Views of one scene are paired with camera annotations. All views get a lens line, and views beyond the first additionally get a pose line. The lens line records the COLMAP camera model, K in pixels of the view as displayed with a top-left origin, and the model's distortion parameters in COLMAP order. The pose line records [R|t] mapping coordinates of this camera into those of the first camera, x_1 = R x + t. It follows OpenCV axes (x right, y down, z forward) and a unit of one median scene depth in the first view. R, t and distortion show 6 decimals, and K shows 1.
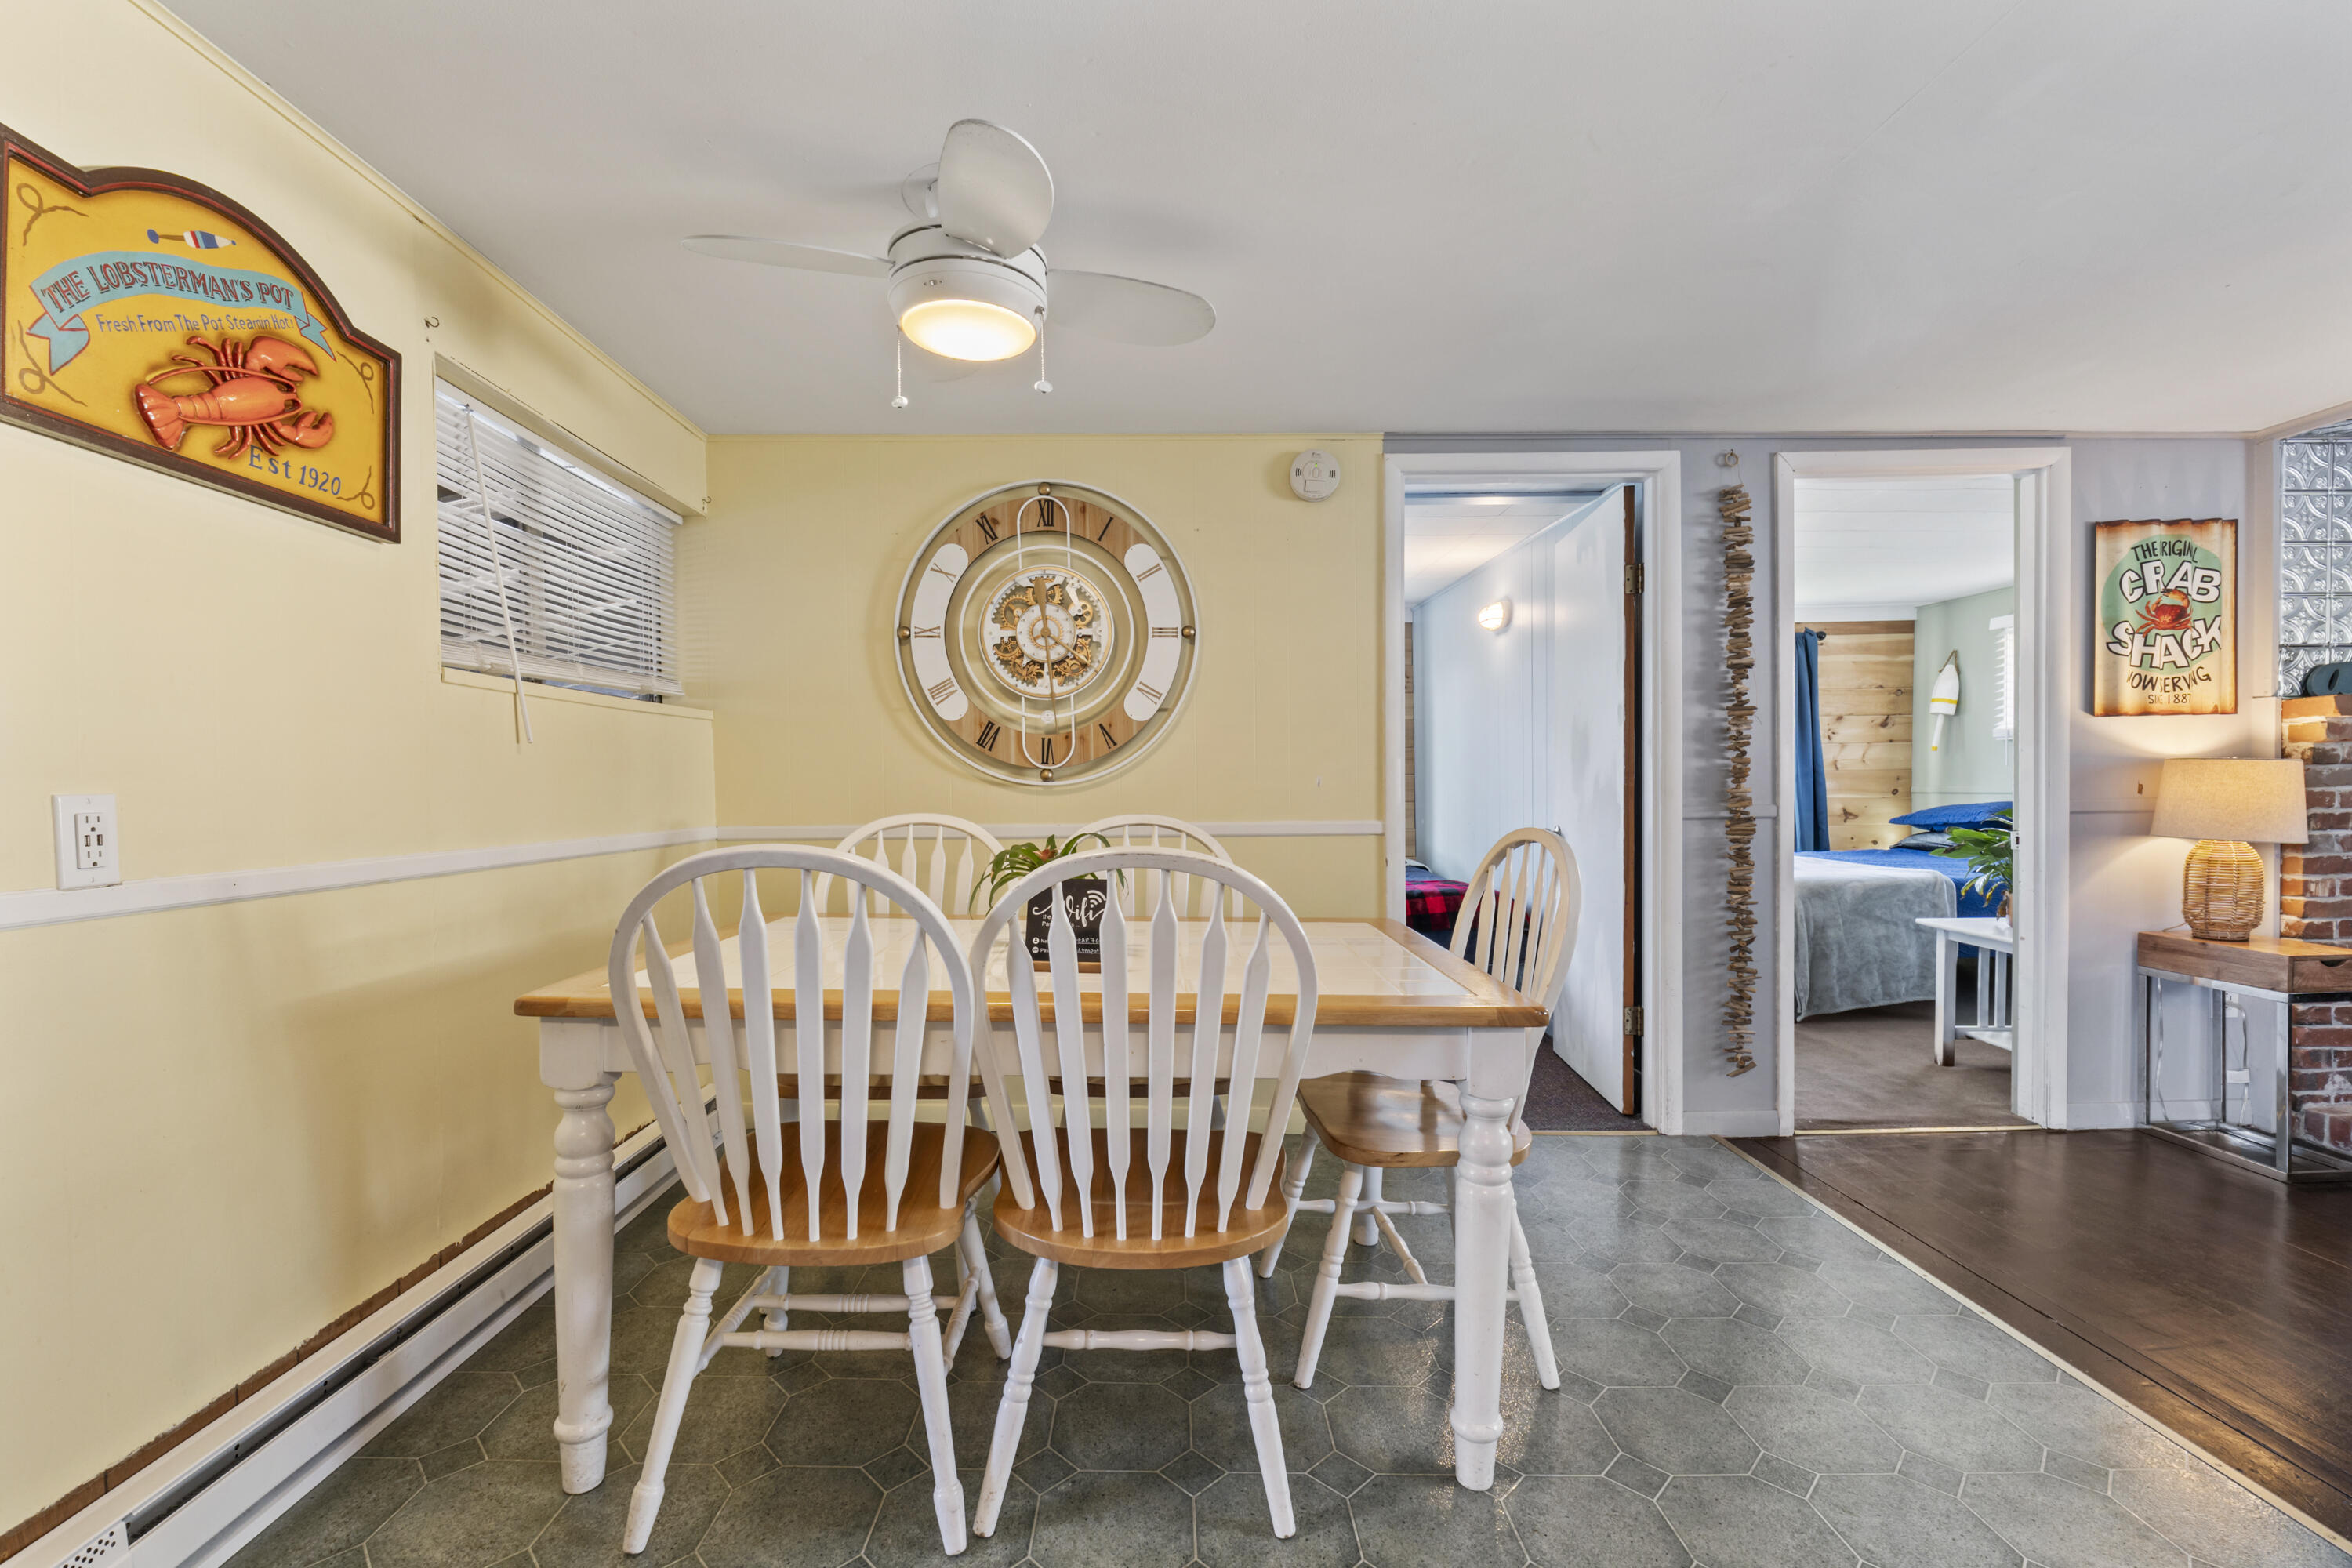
lens RADIAL K [[1012.4, 0, 1170.4], [0, 1012.4, 786.3], [0, 0, 1]] dist [-0.002090, 0.000177]
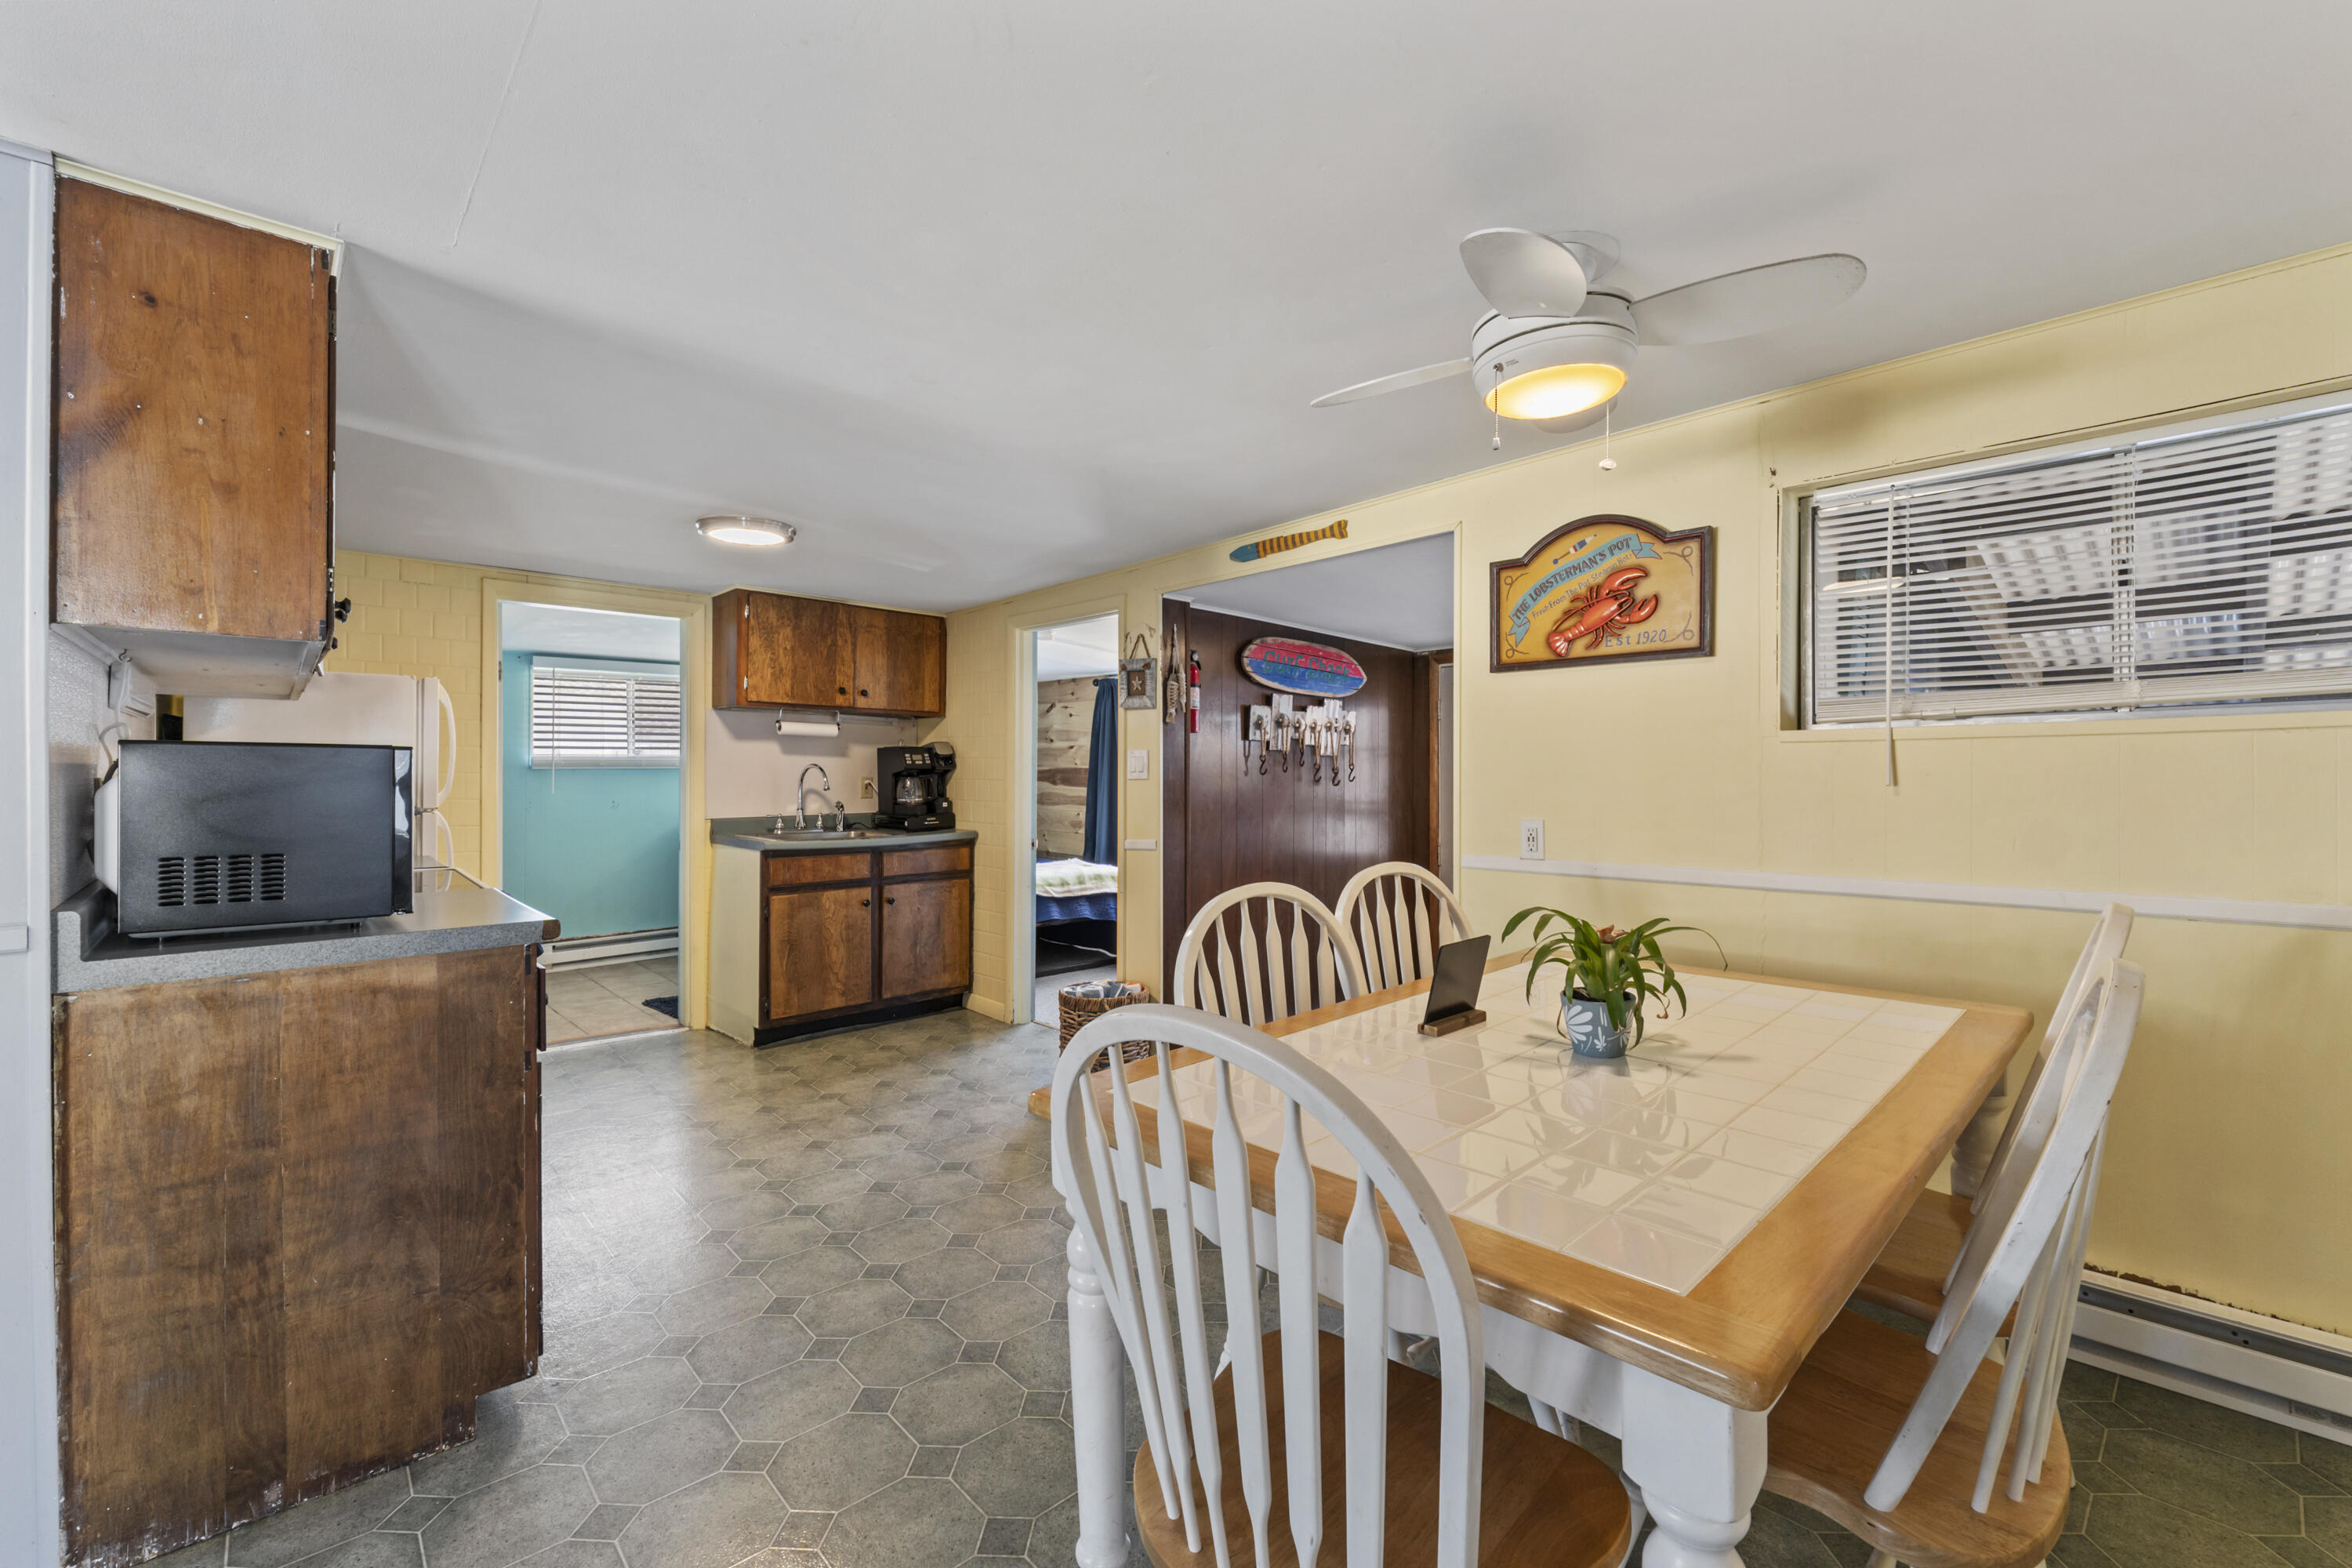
lens RADIAL K [[1012.4, 0, 1177.5], [0, 1012.4, 786.1], [0, 0, 1]] dist [-0.002090, 0.000177]
pose [[-0.741272, 0.001198, -0.671204, 0.941175], [-0.001107, 0.999995, 0.003007, -0.065107], [0.671204, 0.002972, -0.741267, 1.868544]]
